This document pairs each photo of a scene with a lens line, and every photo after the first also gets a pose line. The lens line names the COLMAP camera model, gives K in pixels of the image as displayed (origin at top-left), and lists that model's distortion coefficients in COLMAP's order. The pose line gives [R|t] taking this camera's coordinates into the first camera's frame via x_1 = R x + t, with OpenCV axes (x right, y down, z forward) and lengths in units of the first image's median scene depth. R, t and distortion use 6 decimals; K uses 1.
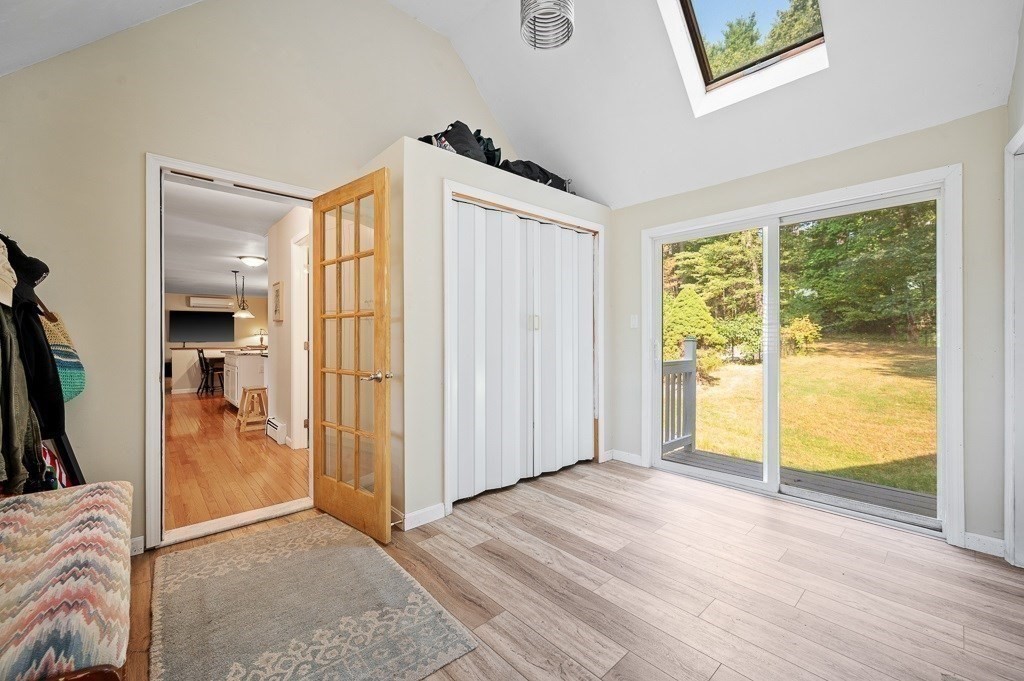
lens RADIAL K [[411.5, 0, 513.1], [0, 411.5, 337.4], [0, 0, 1]] dist [0.000979, 0.000240]
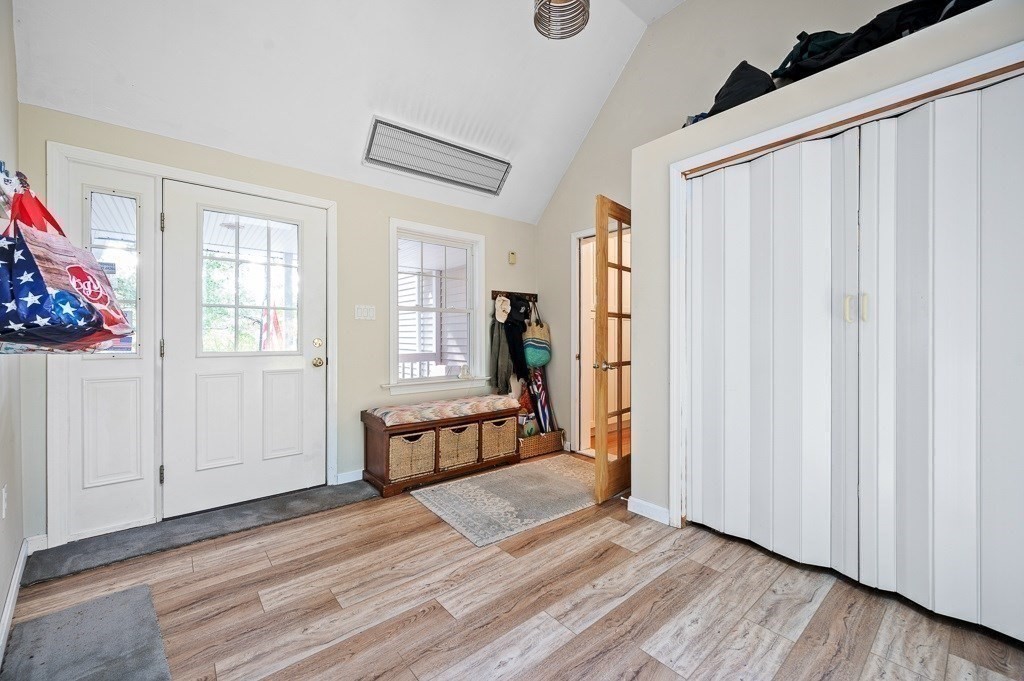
lens RADIAL K [[411.5, 0, 515.5], [0, 411.5, 337.0], [0, 0, 1]] dist [0.000979, 0.000240]
pose [[-0.040788, 0.004949, -0.999156, 0.877363], [-0.002243, 0.999985, 0.005045, 0.003147], [0.999165, 0.002447, -0.040776, 0.770455]]
